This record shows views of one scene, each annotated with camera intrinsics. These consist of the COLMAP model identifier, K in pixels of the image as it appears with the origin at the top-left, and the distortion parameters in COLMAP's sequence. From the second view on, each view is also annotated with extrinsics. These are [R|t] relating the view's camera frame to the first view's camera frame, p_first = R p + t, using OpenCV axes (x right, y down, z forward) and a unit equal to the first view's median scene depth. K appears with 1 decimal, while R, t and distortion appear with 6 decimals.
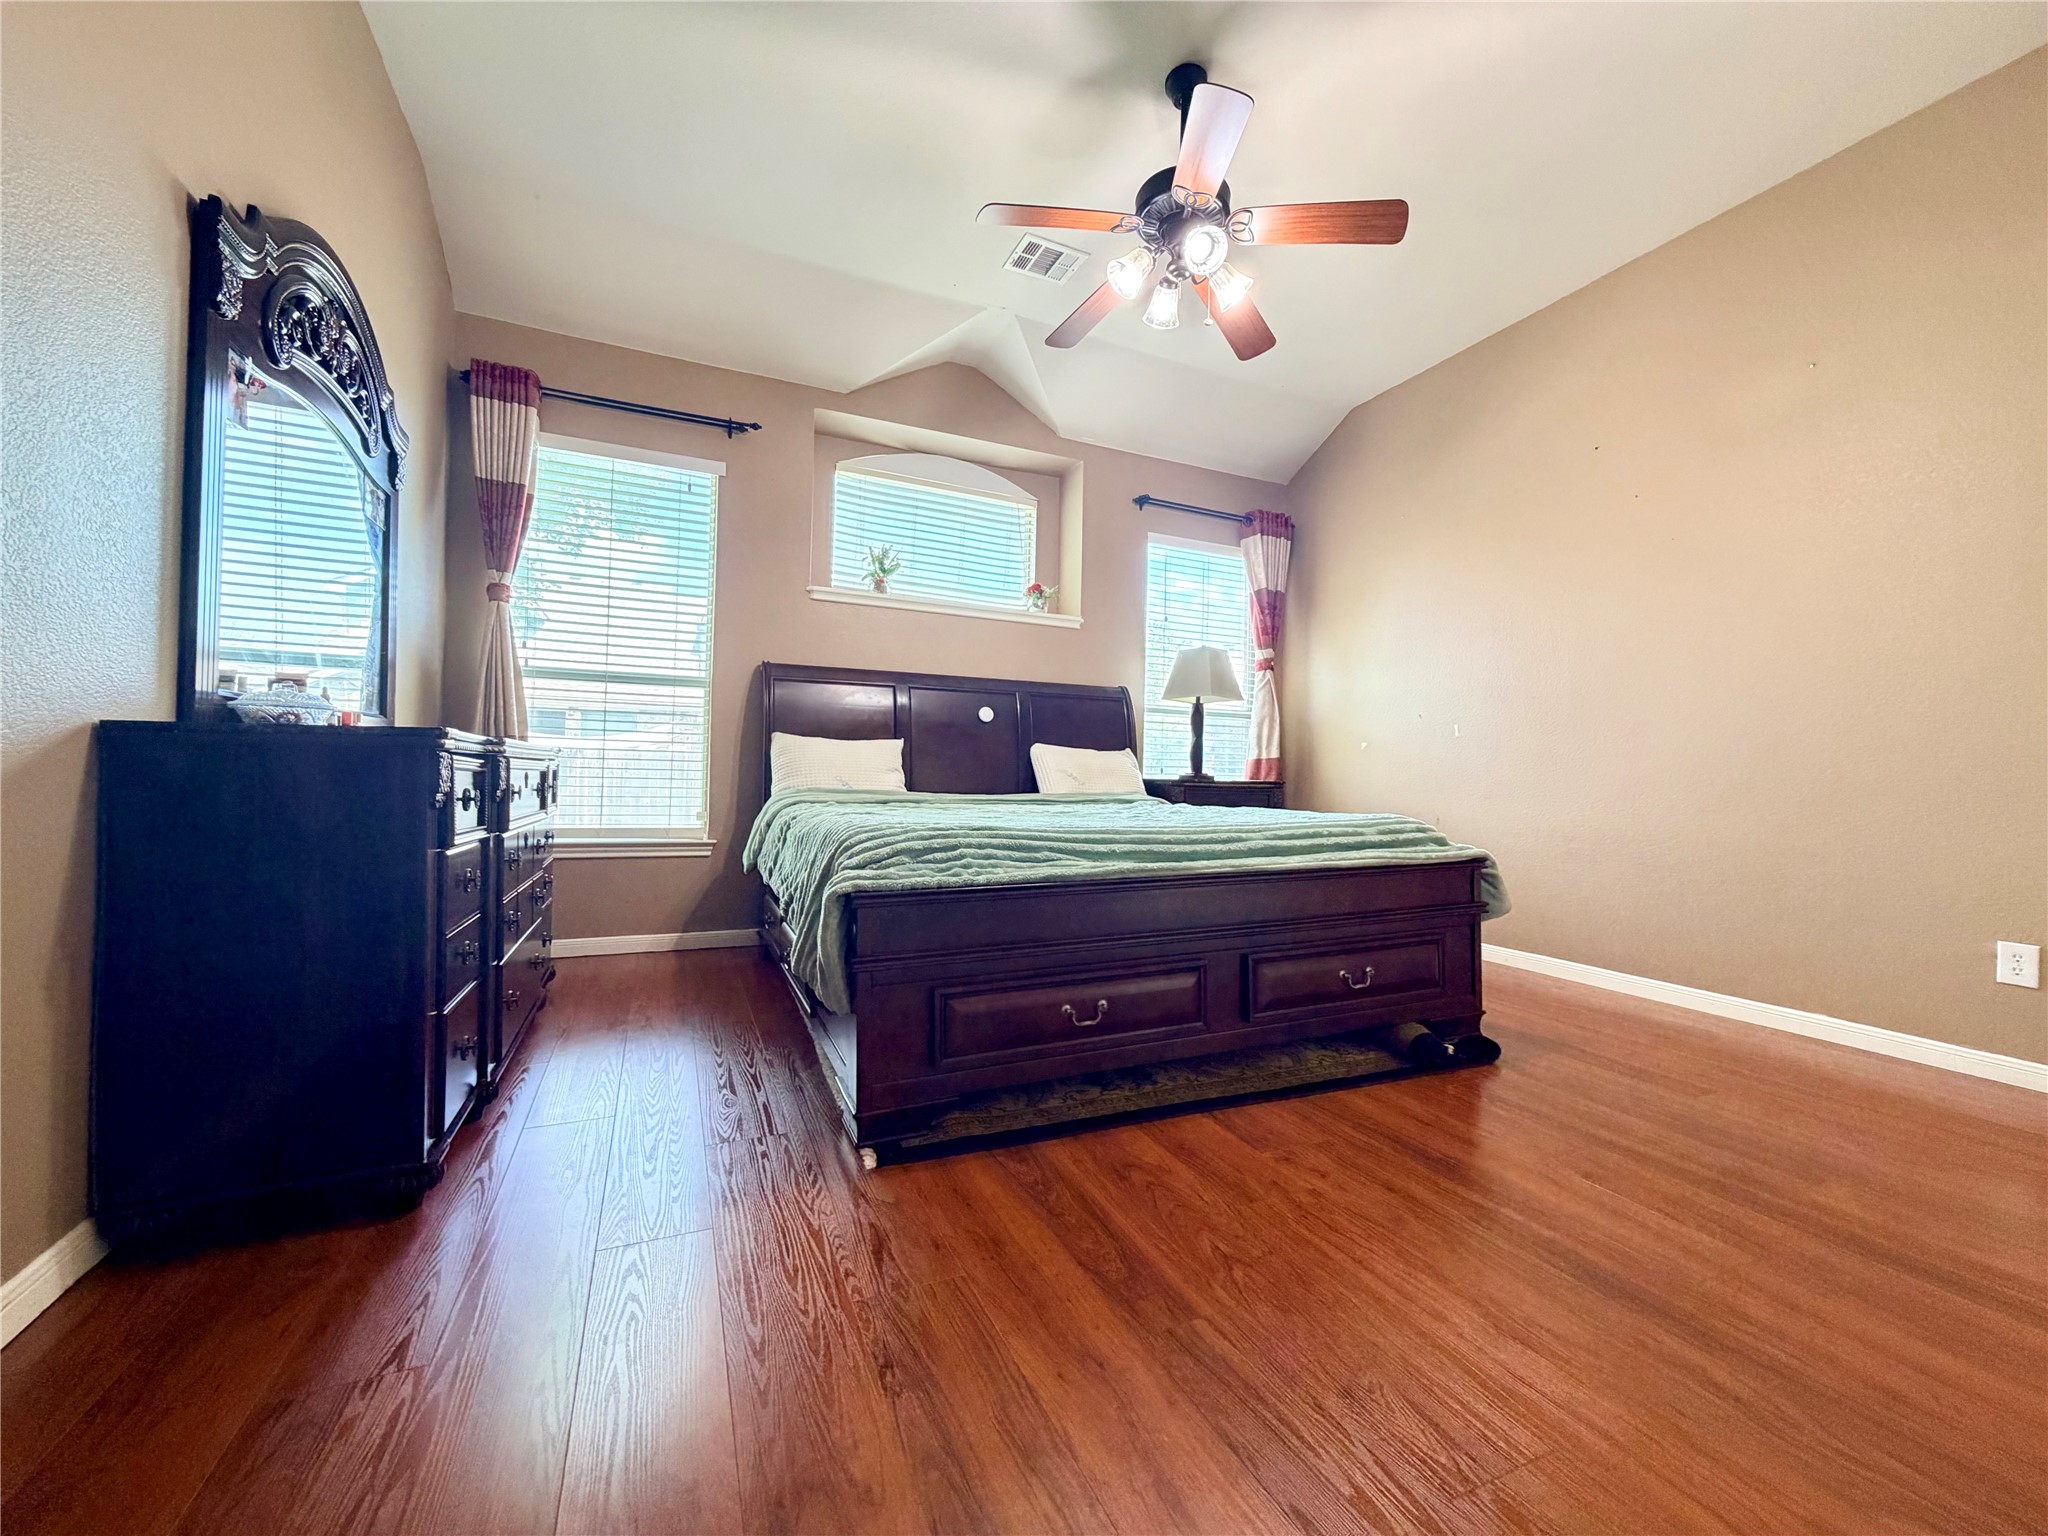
lens RADIAL K [[816.2, 0, 1024.0], [0, 816.2, 768.0], [0, 0, 1]] dist [-0.003080, -0.000272]
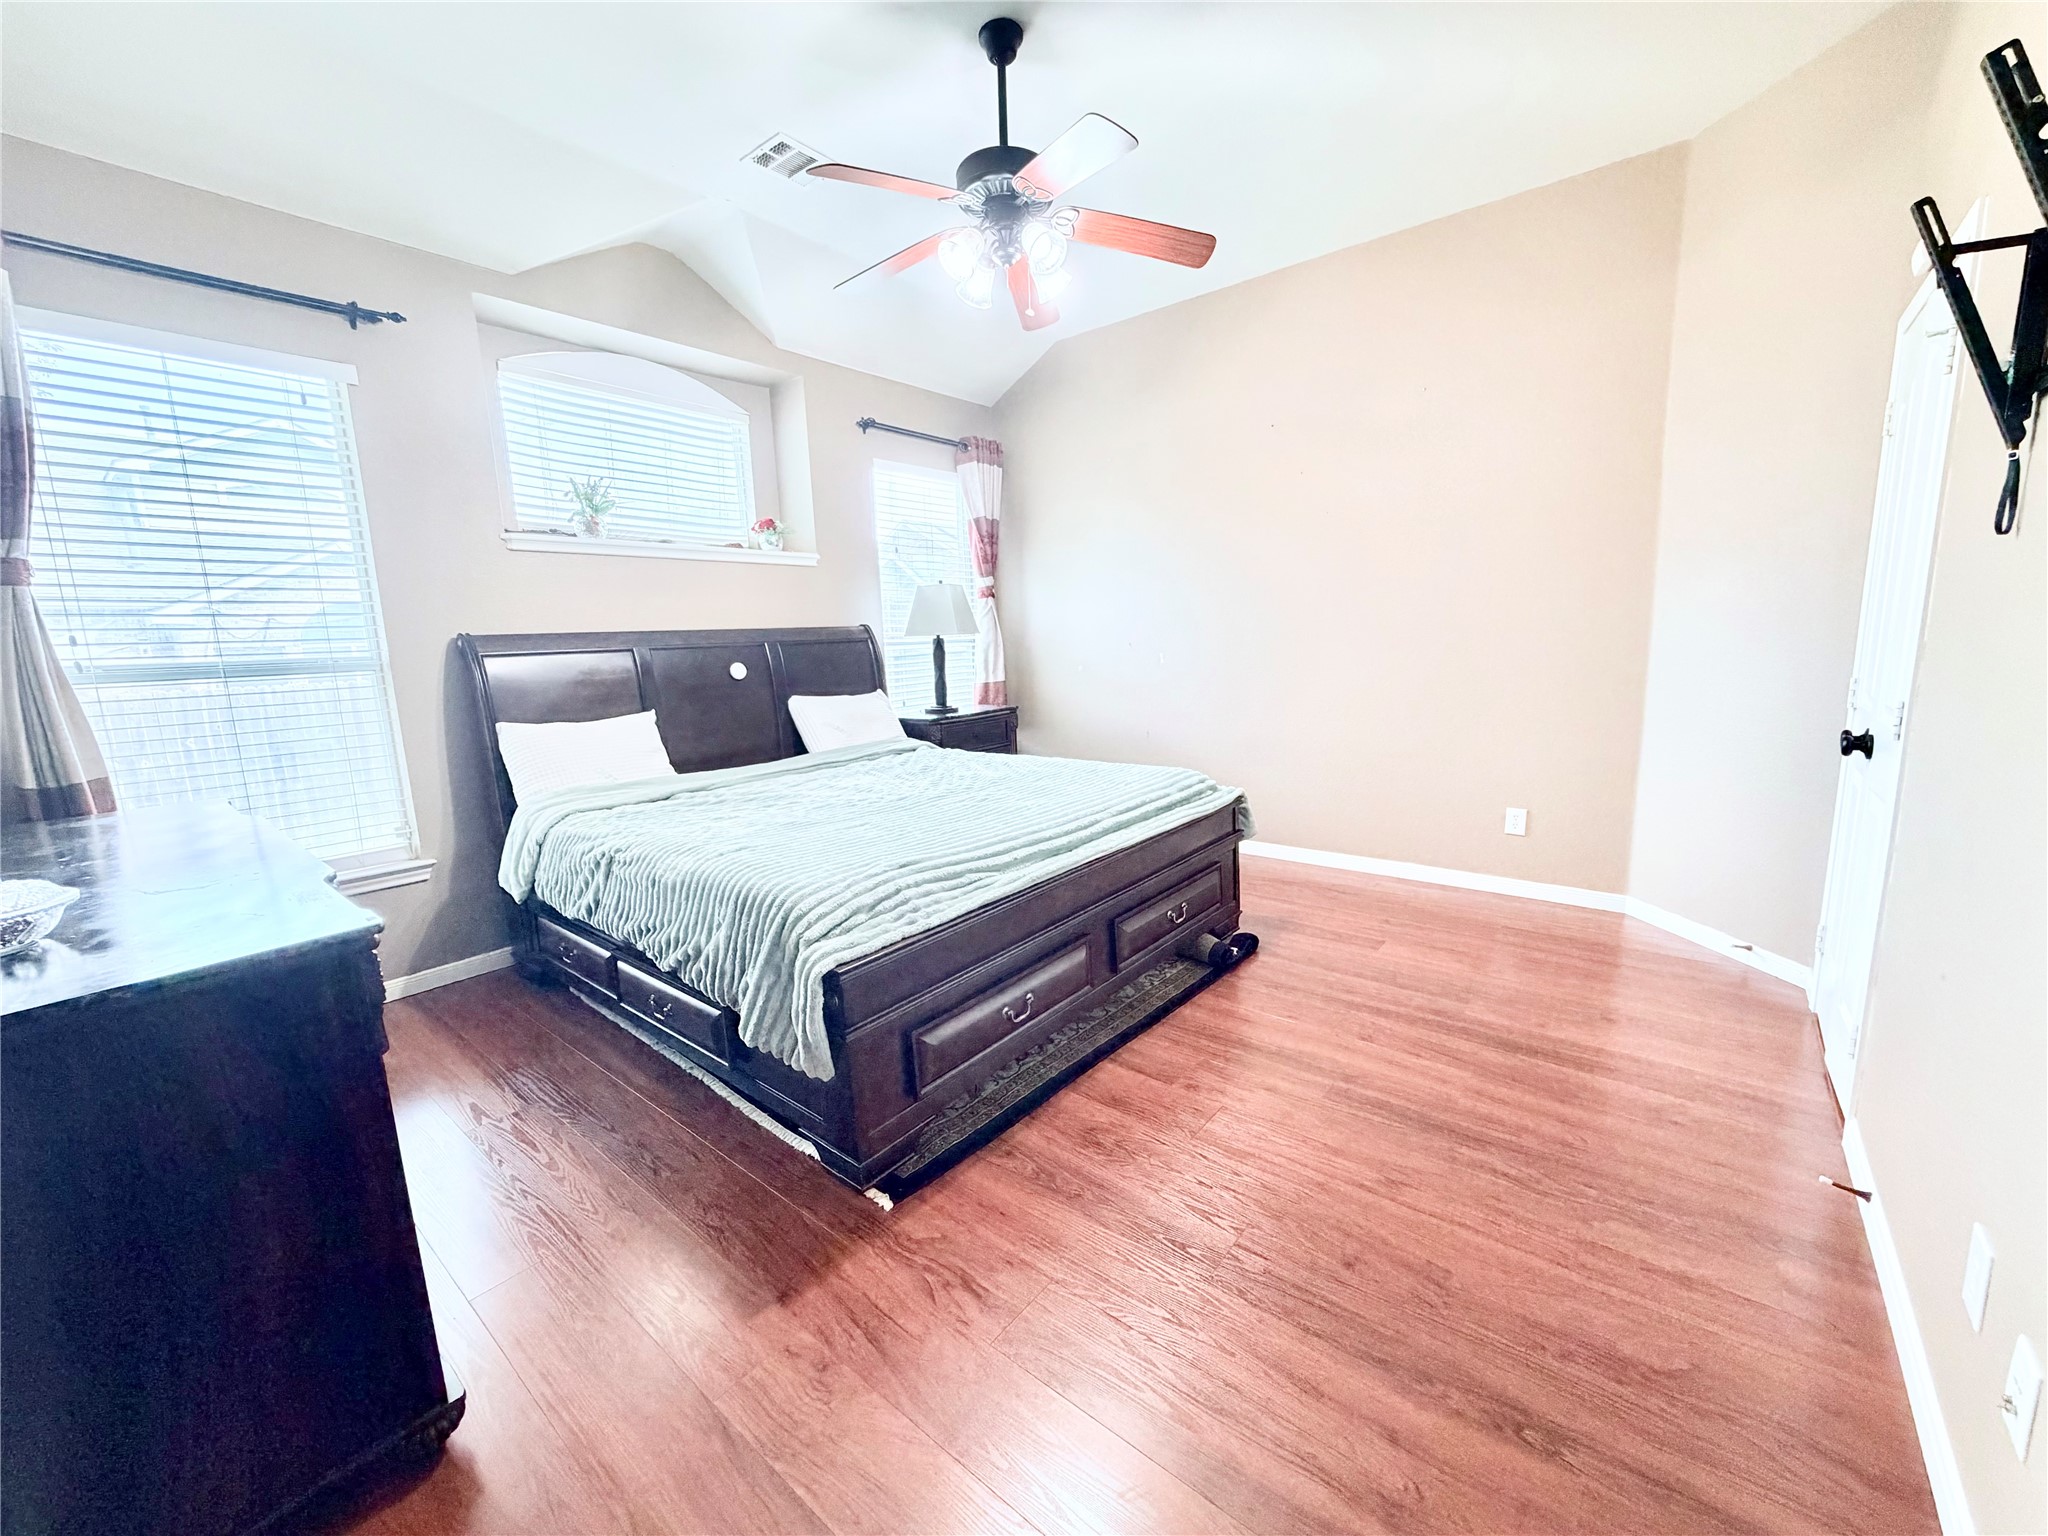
lens RADIAL K [[816.2, 0, 1024.0], [0, 816.2, 768.0], [0, 0, 1]] dist [-0.003080, -0.000272]
pose [[0.890789, -0.124177, 0.437122, -0.202980], [0.046887, 0.981920, 0.183395, -0.128505], [-0.451993, -0.142871, 0.880506, 0.028300]]
